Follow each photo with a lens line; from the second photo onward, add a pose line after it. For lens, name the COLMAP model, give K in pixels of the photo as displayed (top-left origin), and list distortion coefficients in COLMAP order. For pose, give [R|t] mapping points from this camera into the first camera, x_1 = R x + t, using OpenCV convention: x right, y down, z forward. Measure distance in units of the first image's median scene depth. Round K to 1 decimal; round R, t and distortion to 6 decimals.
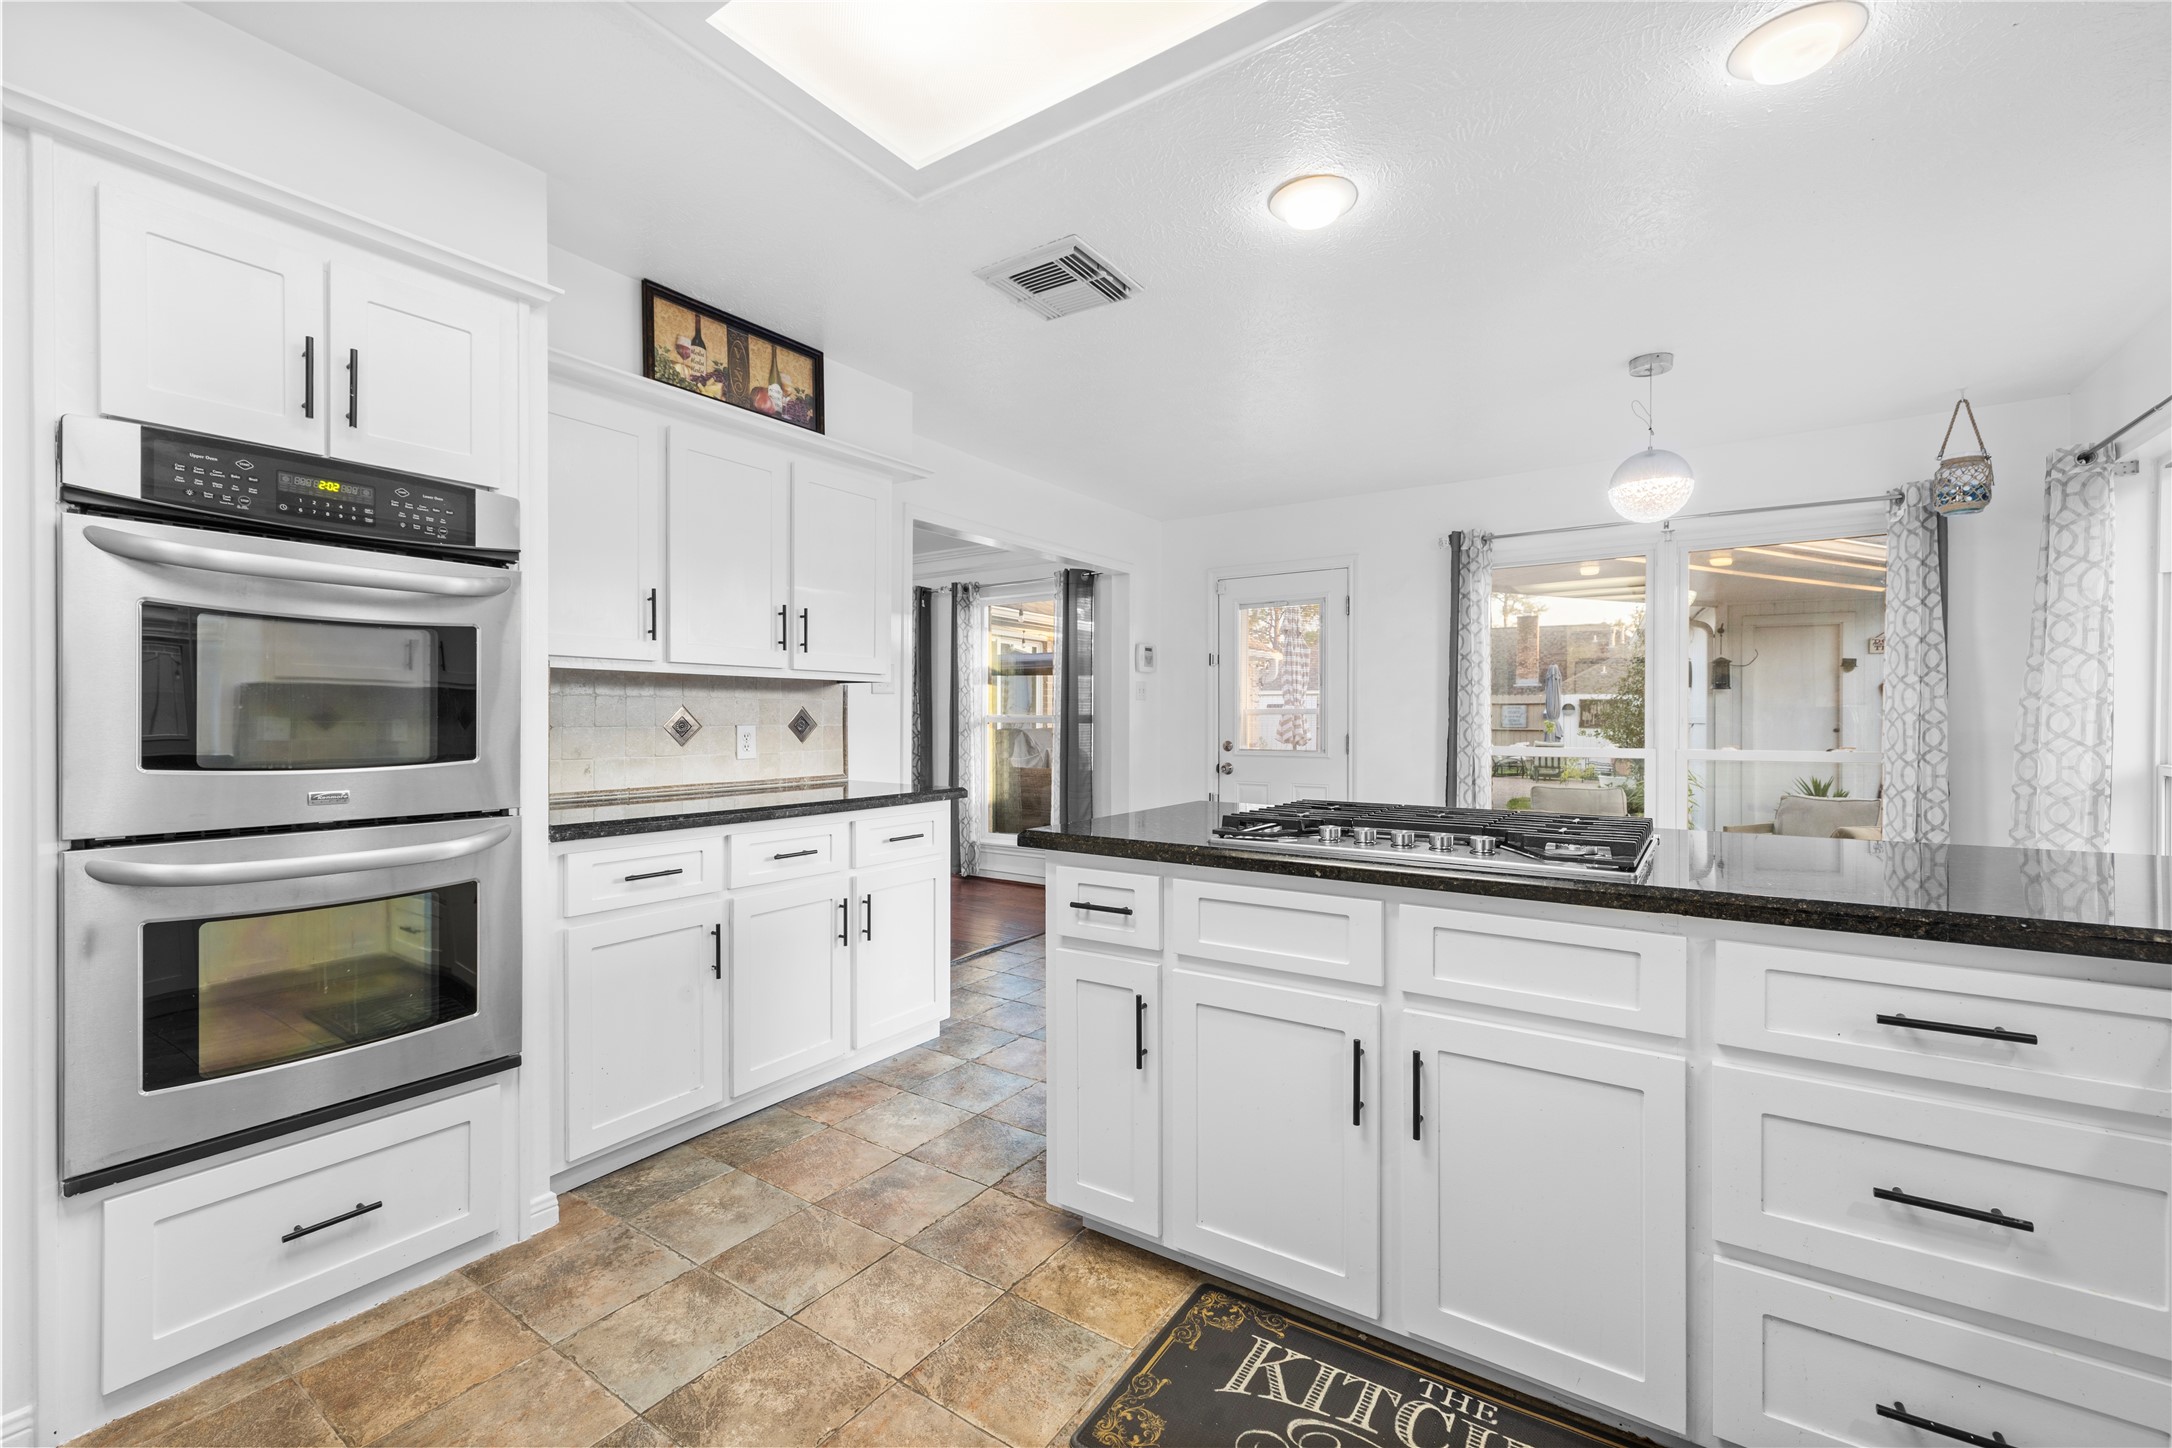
lens RADIAL K [[908.1, 0, 1078.3], [0, 908.1, 725.8], [0, 0, 1]] dist [-0.001471, -0.000034]
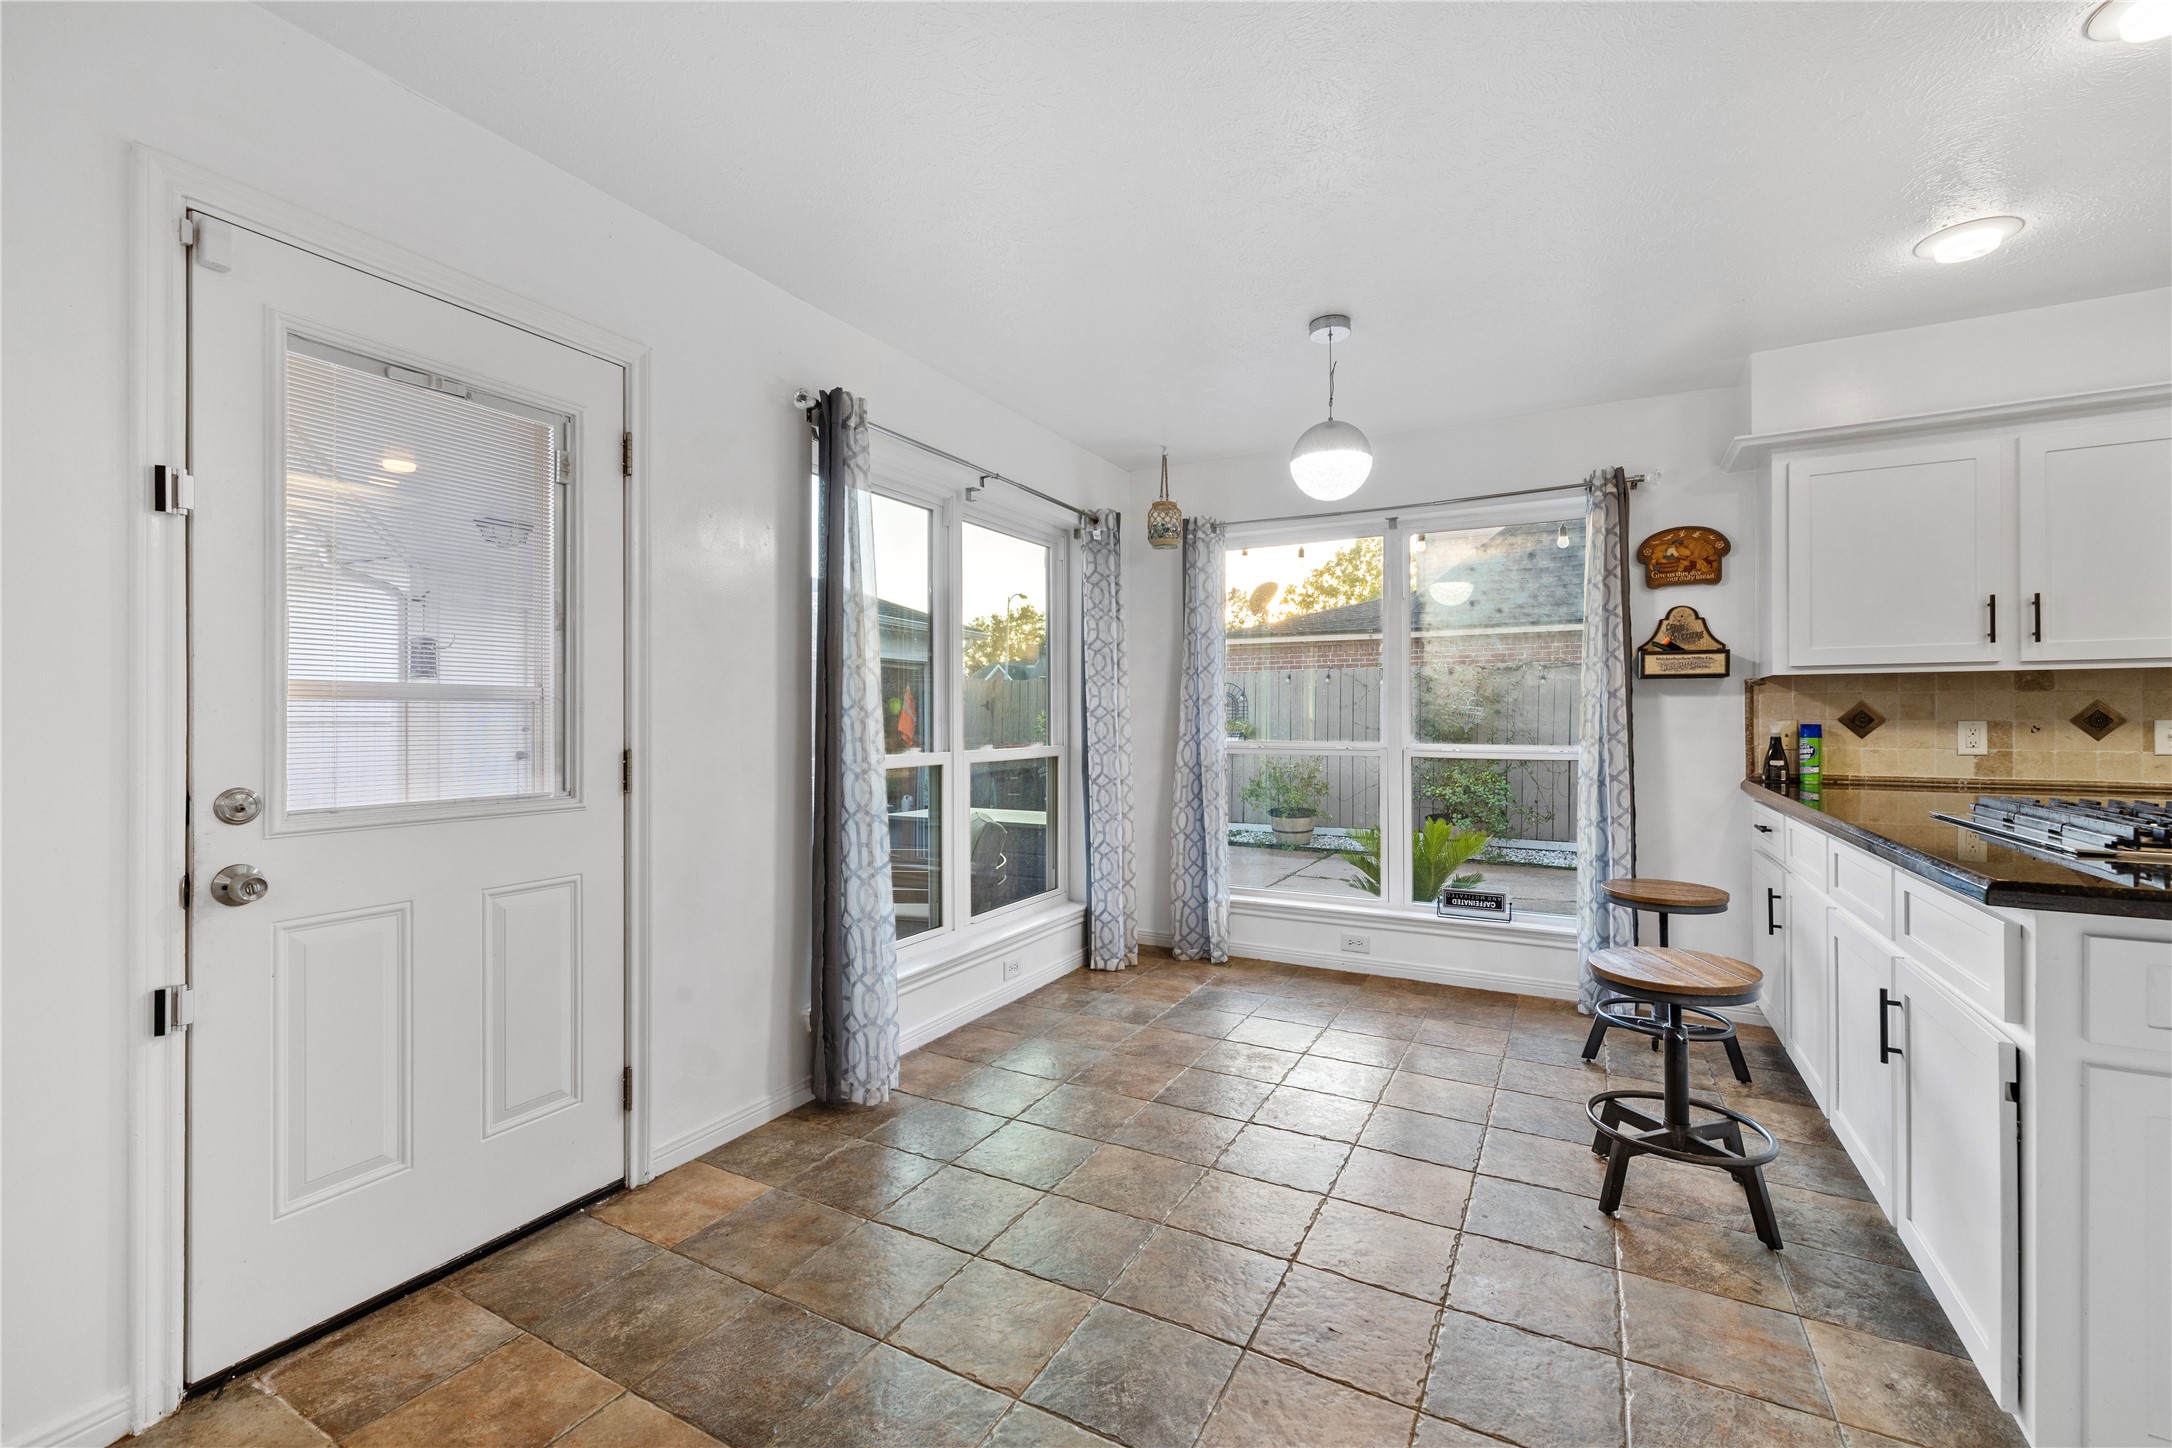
lens RADIAL K [[908.1, 0, 1077.7], [0, 908.1, 717.0], [0, 0, 1]] dist [-0.001471, -0.000034]
pose [[-0.098259, -0.000043, 0.995161, -0.351633], [0.007196, 0.999974, 0.000754, -0.009768], [-0.995135, 0.007235, -0.098256, 1.833558]]
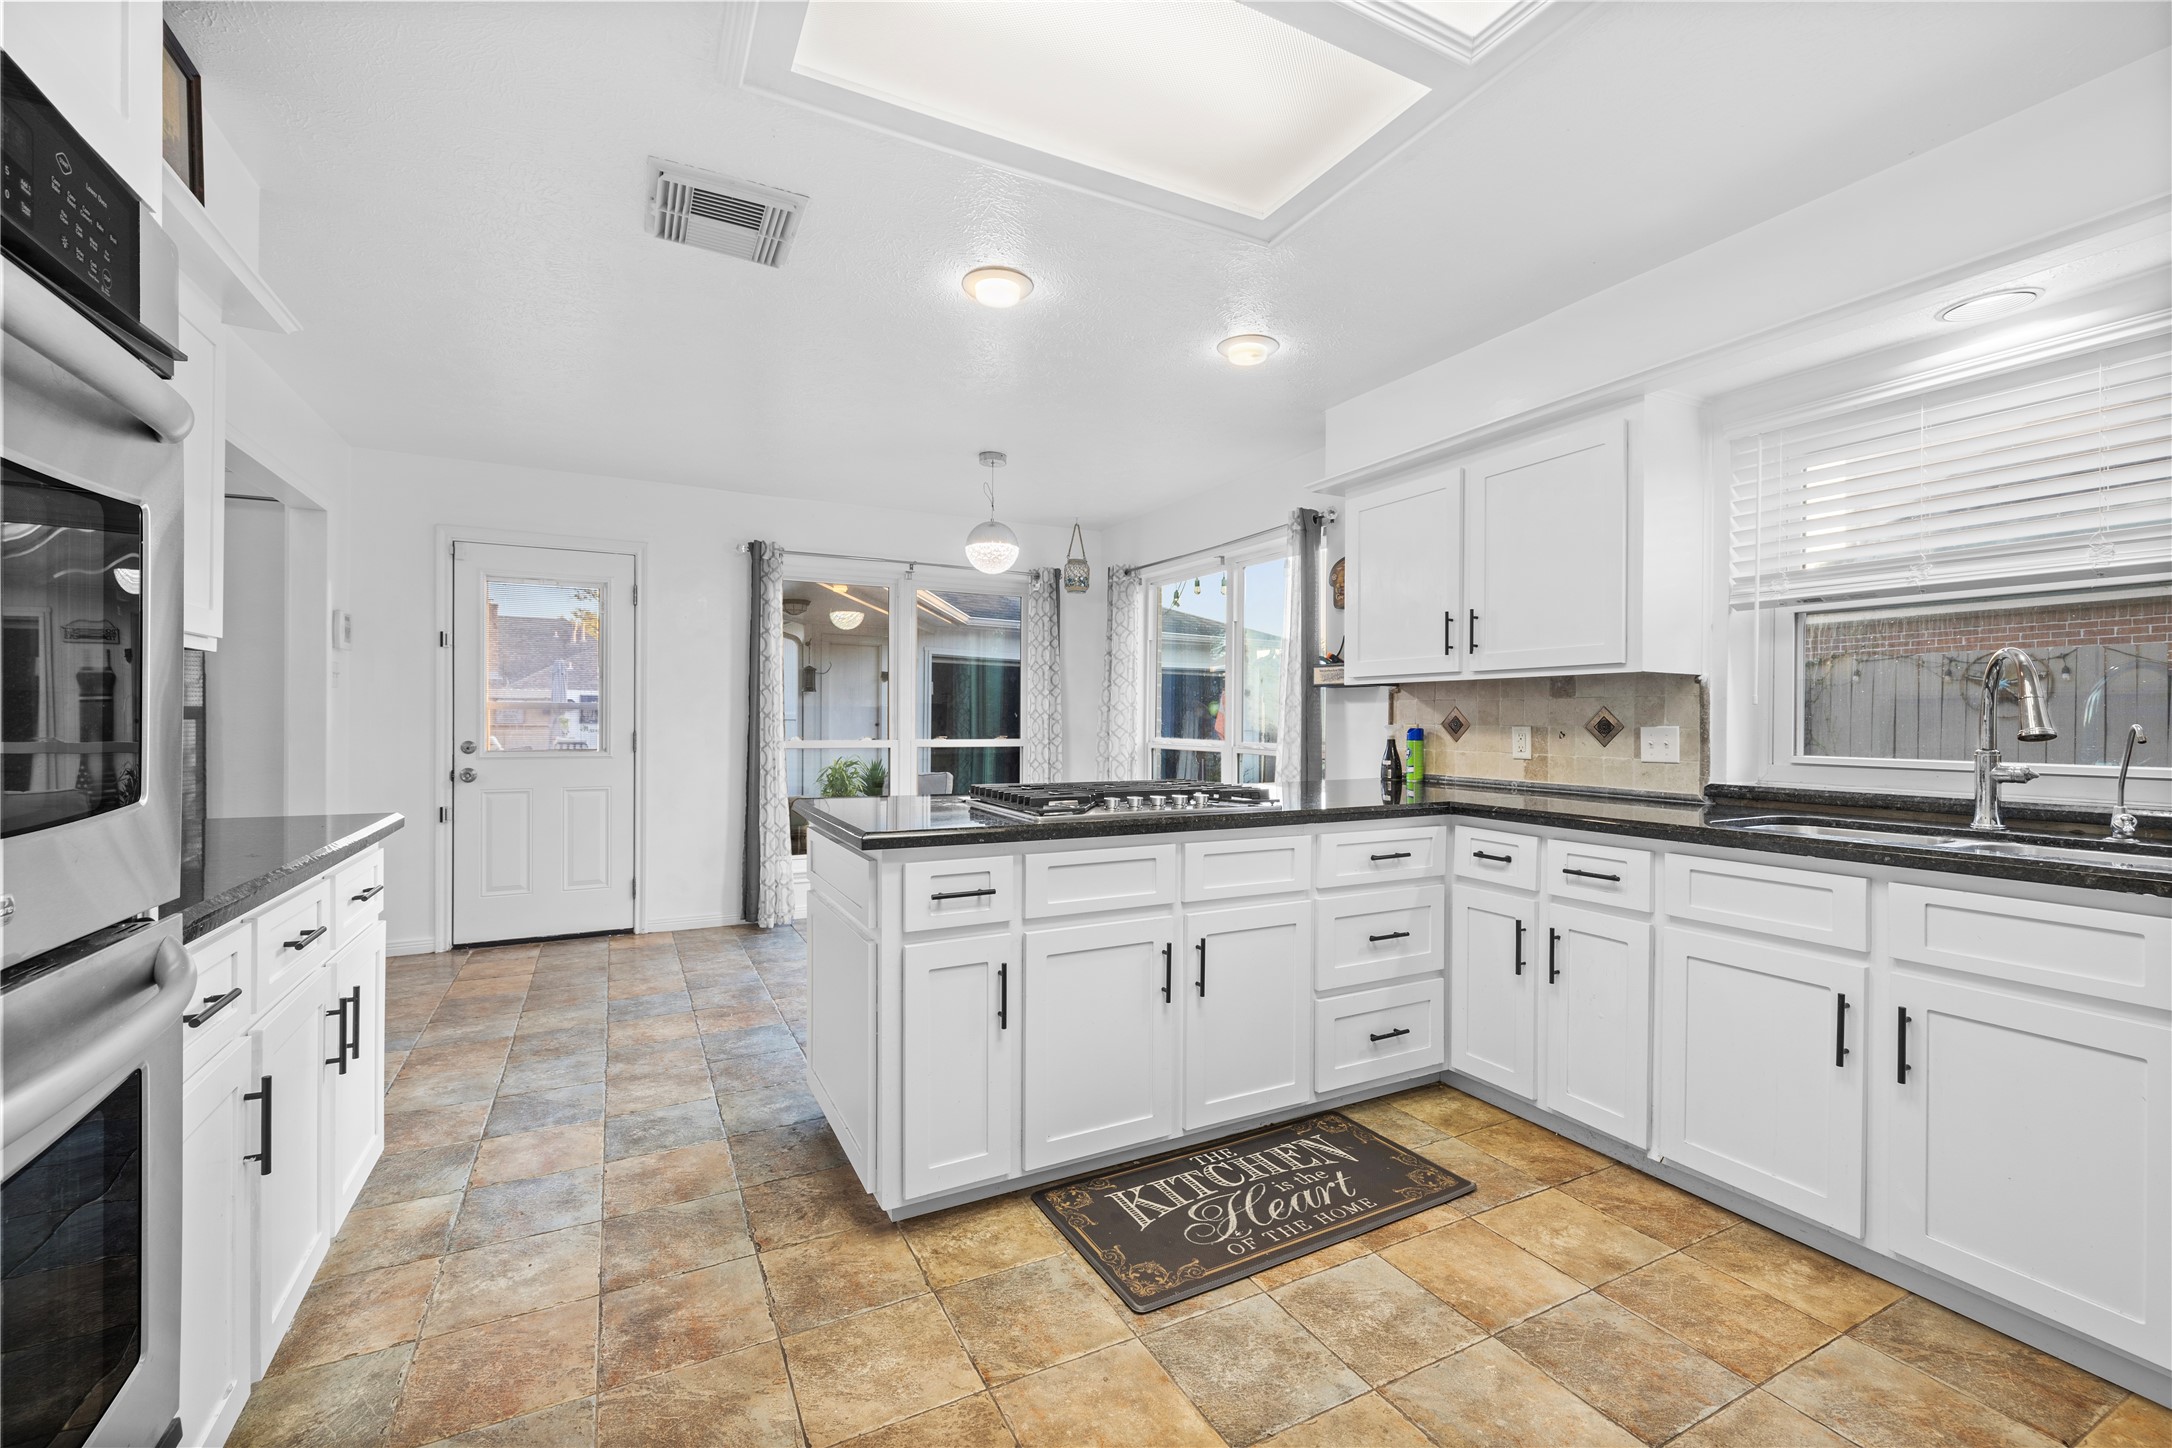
lens RADIAL K [[908.1, 0, 1086.6], [0, 908.1, 726.0], [0, 0, 1]] dist [-0.001471, -0.000034]
pose [[0.468991, -0.005334, 0.883187, -0.704885], [0.000671, 0.999984, 0.005683, -0.002257], [-0.883203, -0.002073, 0.468987, 0.310135]]
